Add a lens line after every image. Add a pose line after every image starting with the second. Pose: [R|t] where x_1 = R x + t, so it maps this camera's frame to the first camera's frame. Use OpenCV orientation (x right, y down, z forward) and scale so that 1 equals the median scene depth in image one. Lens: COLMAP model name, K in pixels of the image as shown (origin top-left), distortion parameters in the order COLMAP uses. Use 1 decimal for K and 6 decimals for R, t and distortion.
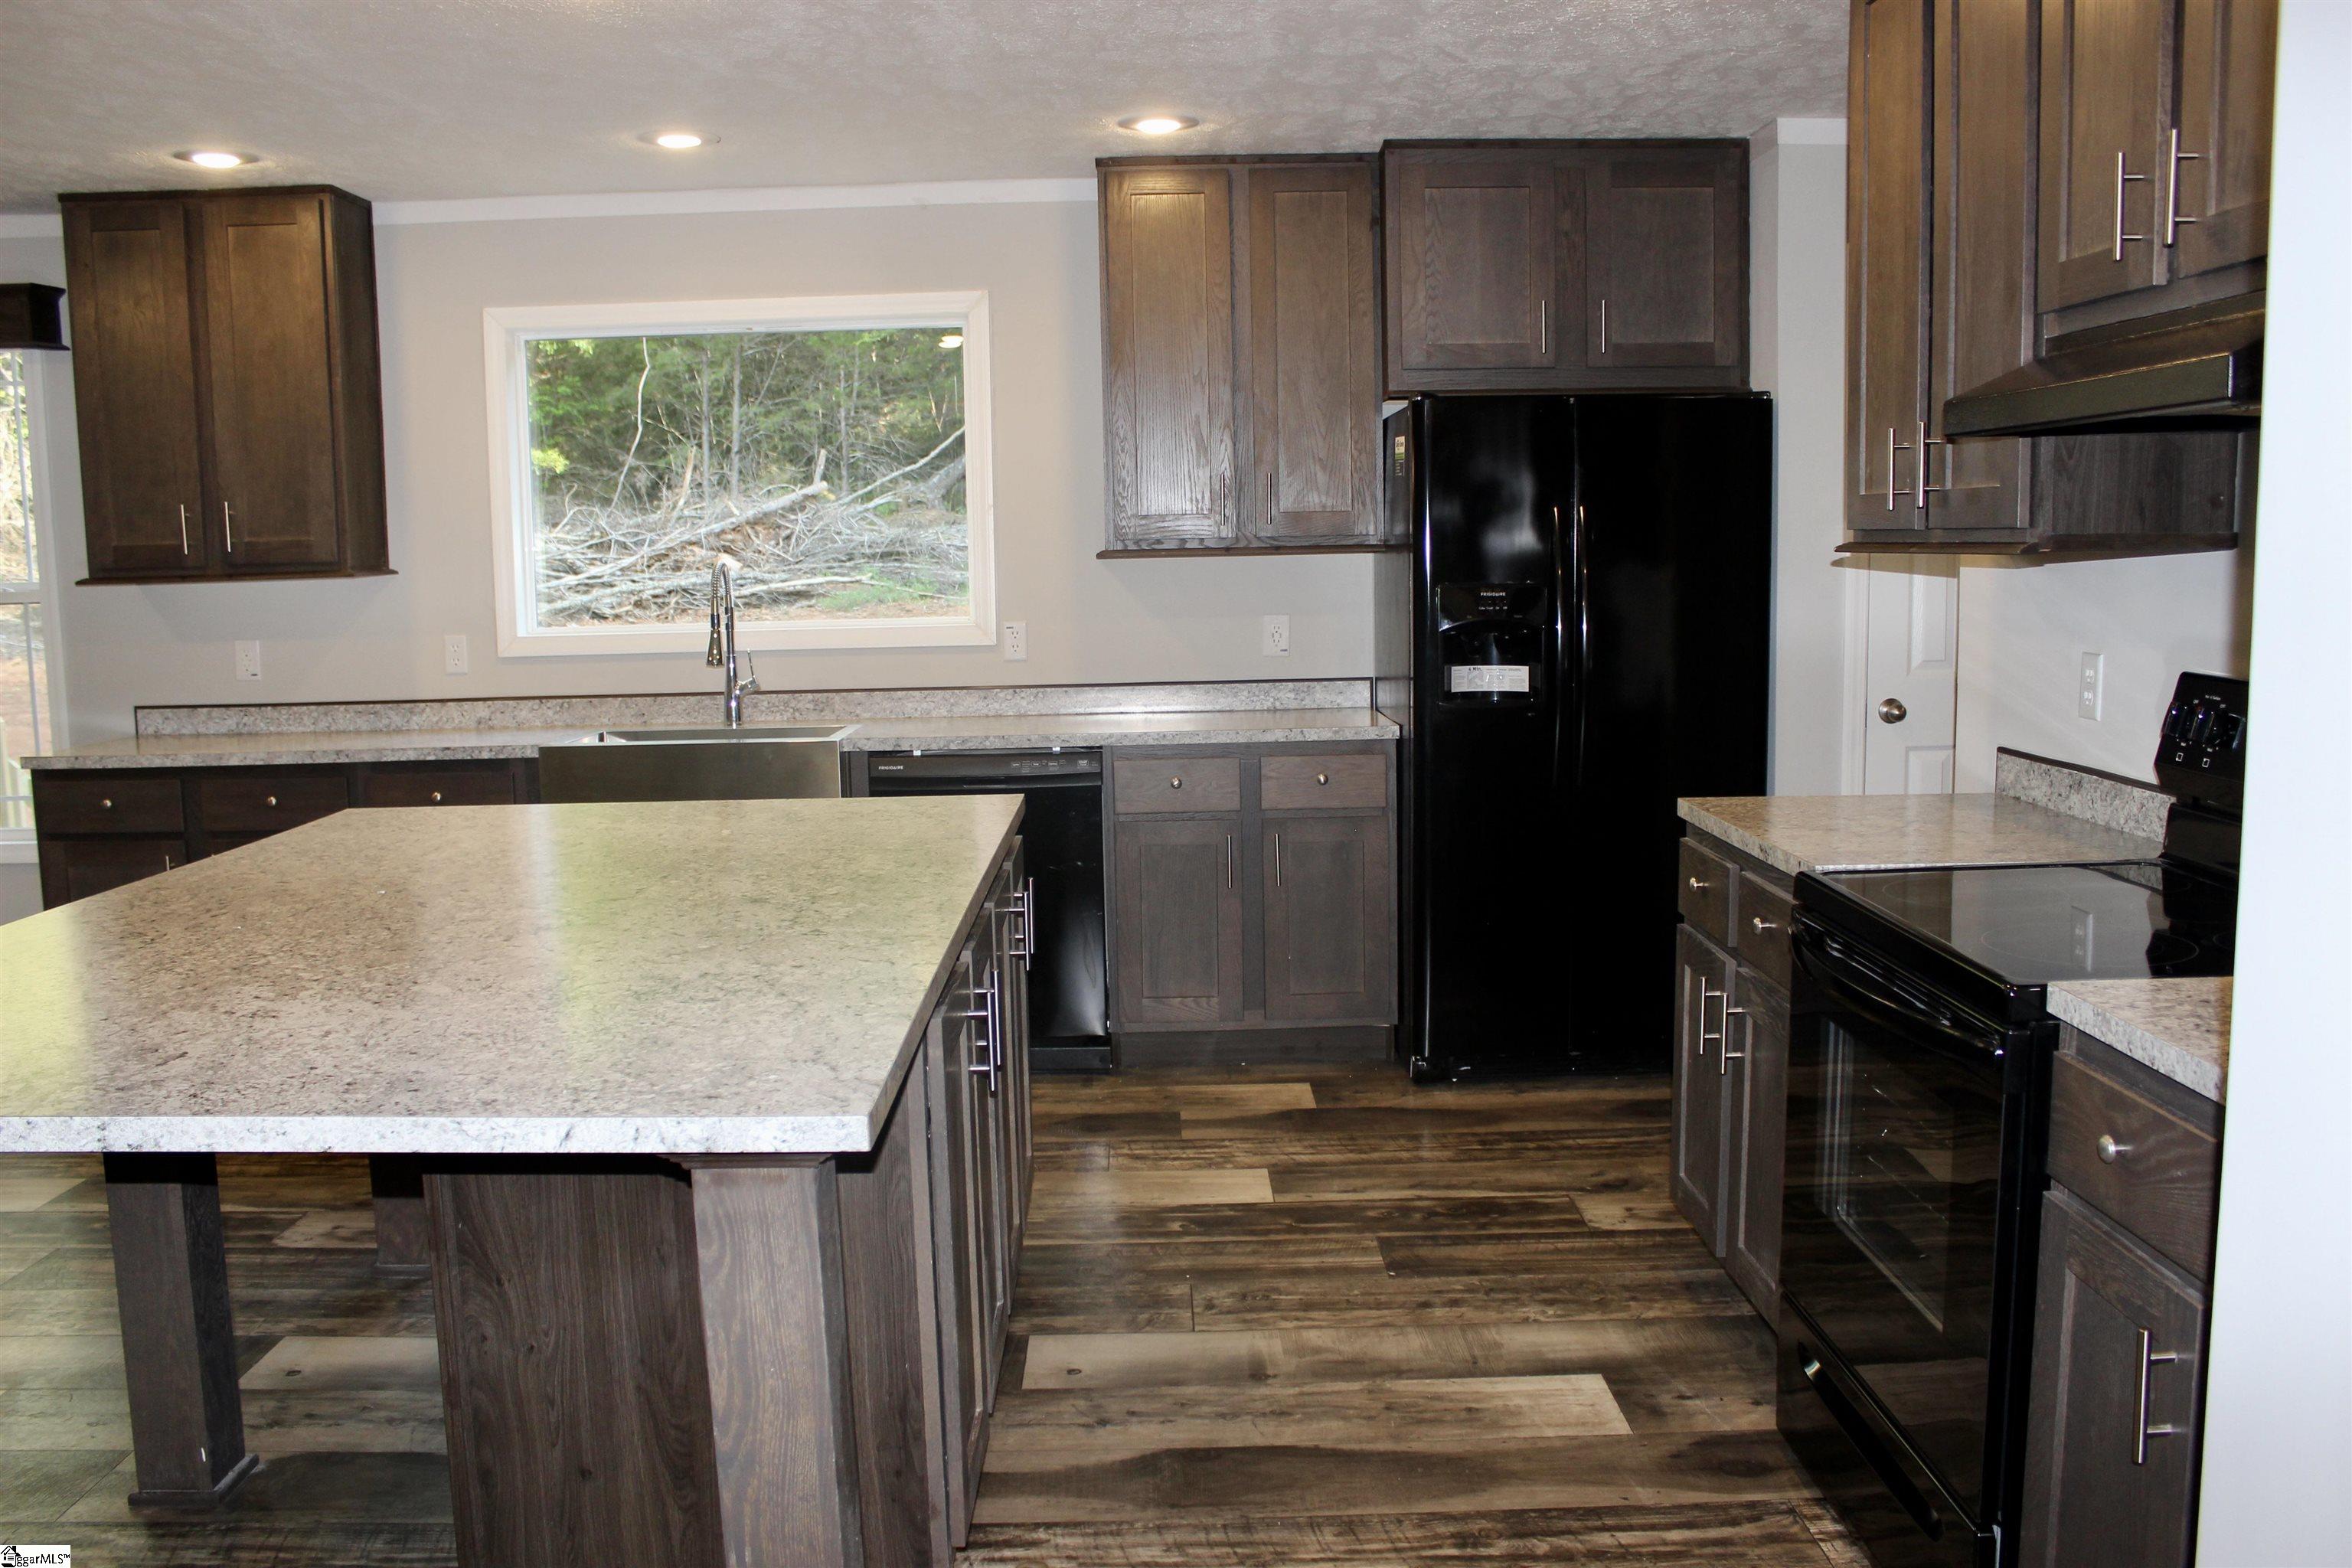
lens RADIAL K [[1978.3, 0, 1176.0], [0, 1978.3, 784.0], [0, 0, 1]] dist [-0.102119, -0.003441]
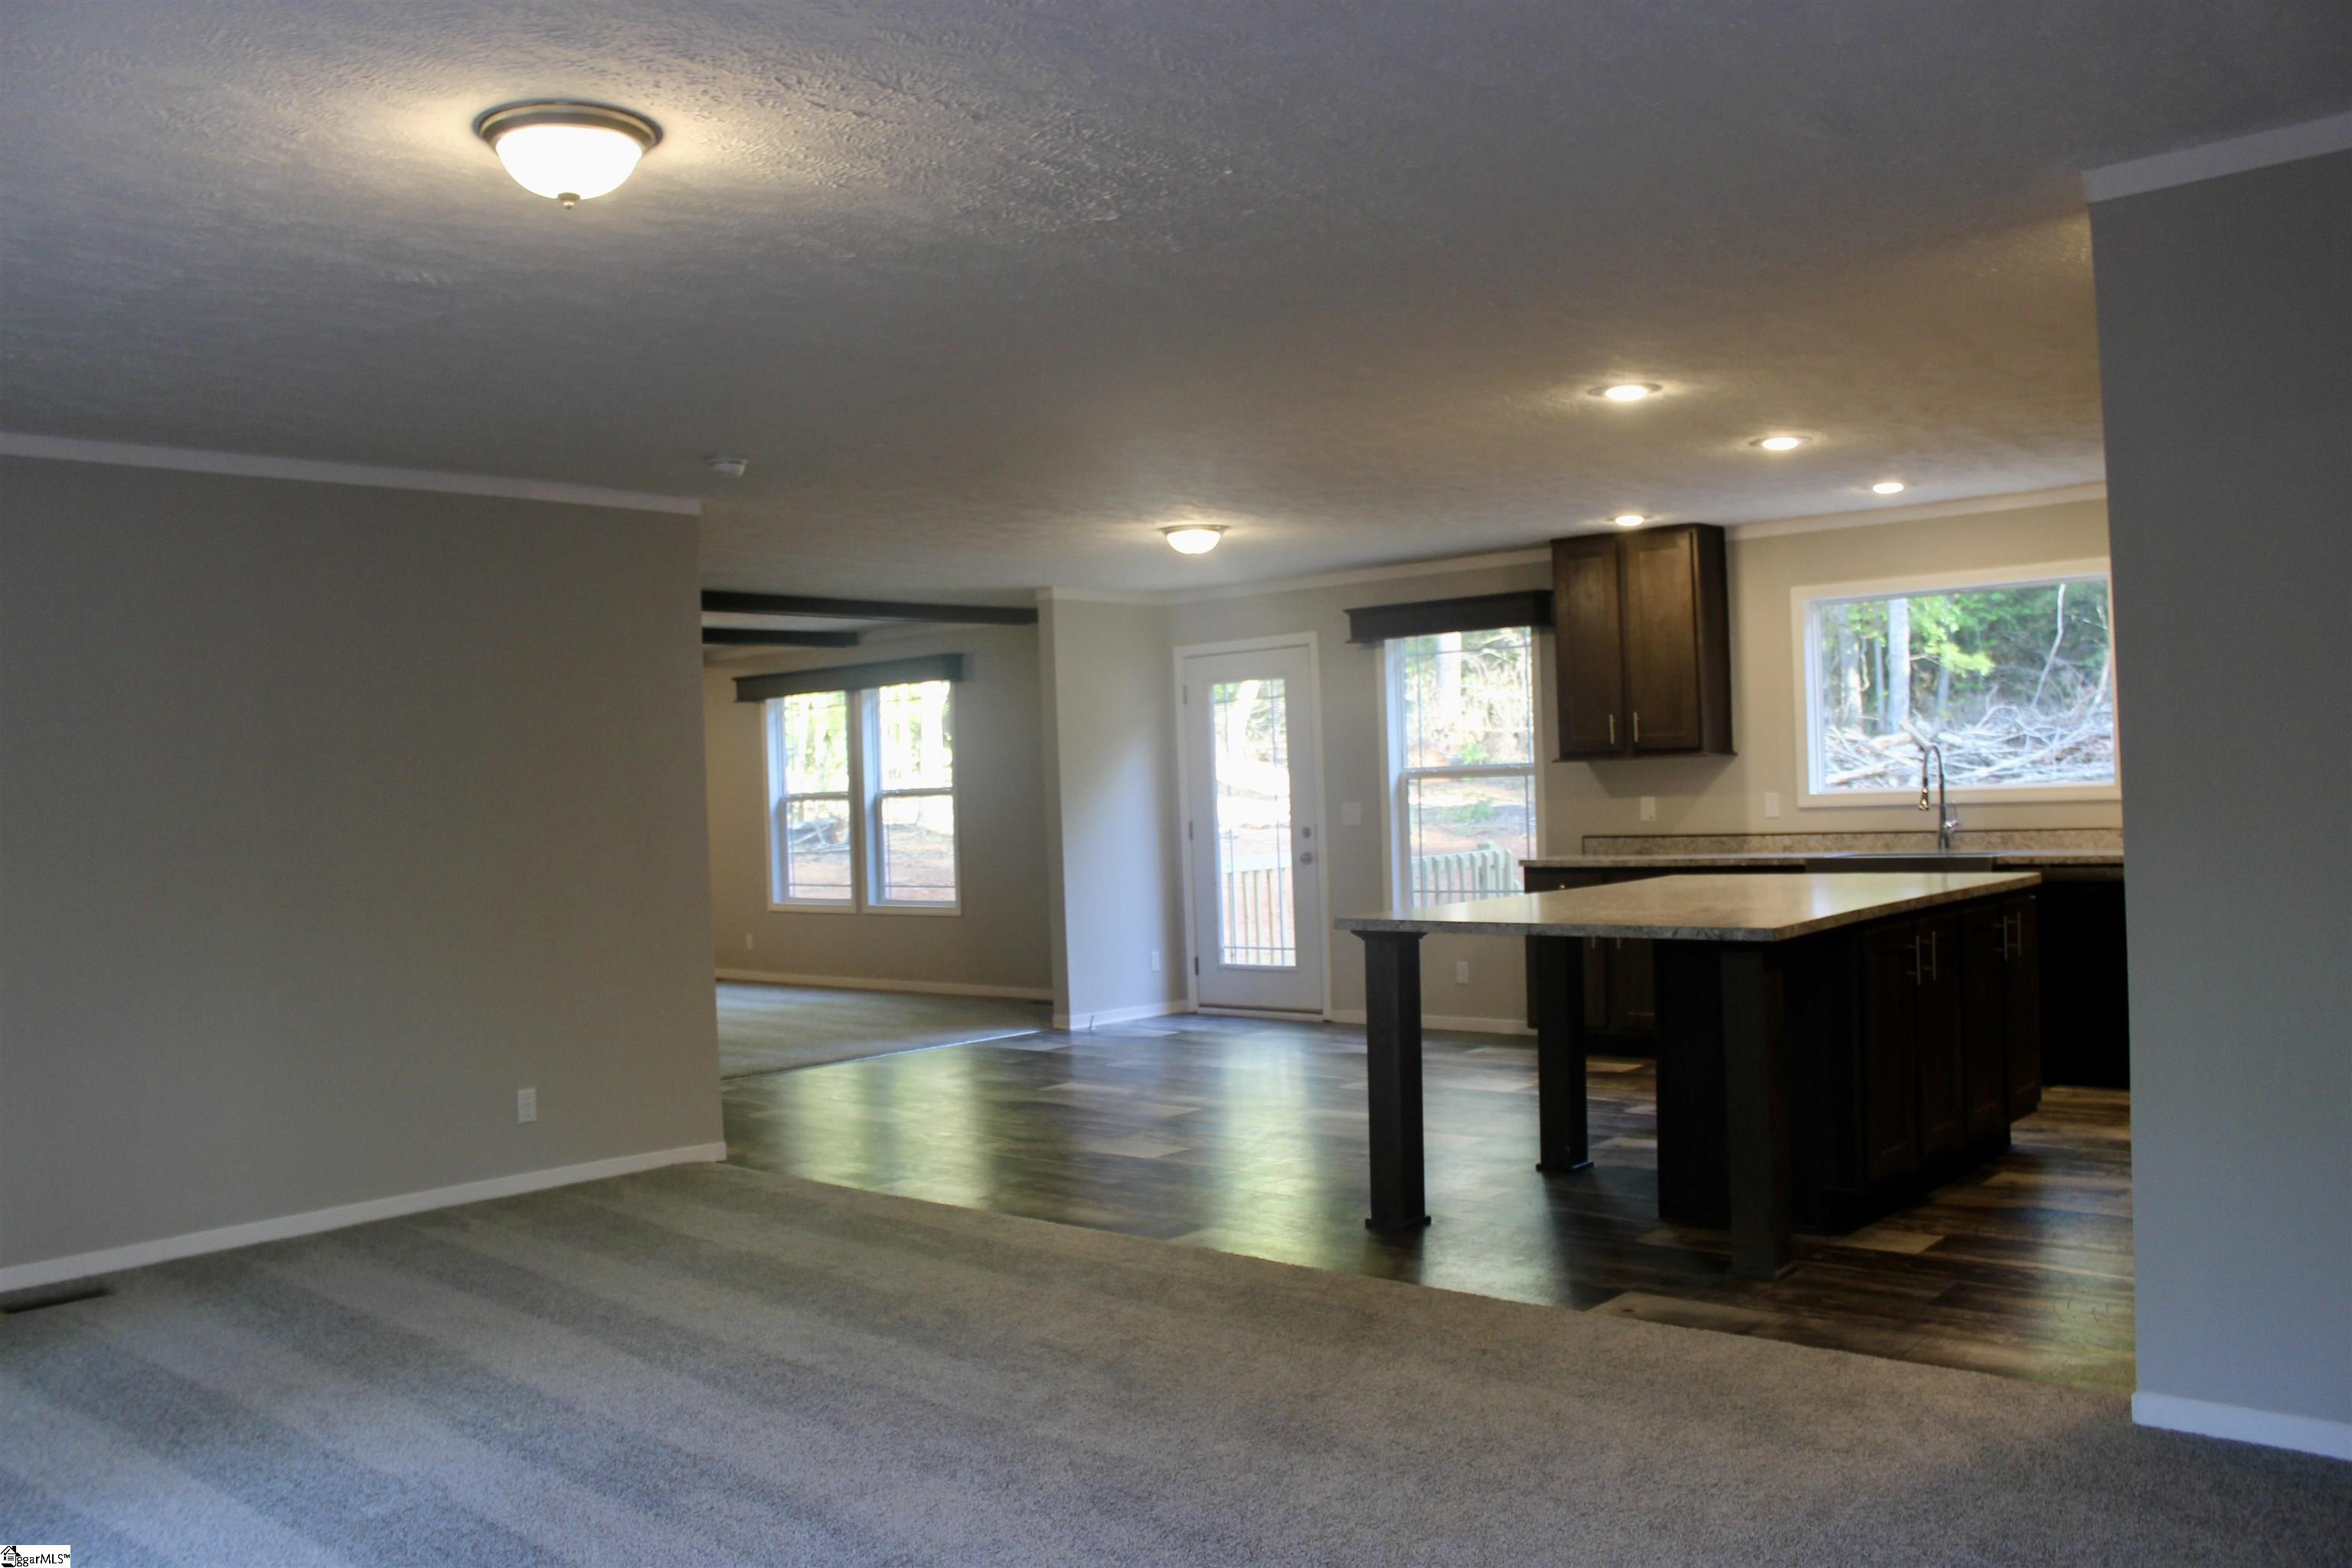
lens RADIAL K [[1937.5, 0, 1176.0], [0, 1937.5, 784.0], [0, 0, 1]] dist [-0.165824, 0.141978]
pose [[0.746771, -0.008202, -0.665031, 0.289943], [-0.058939, 0.995174, -0.078457, 0.064467], [0.662465, 0.097786, 0.742683, -0.458107]]
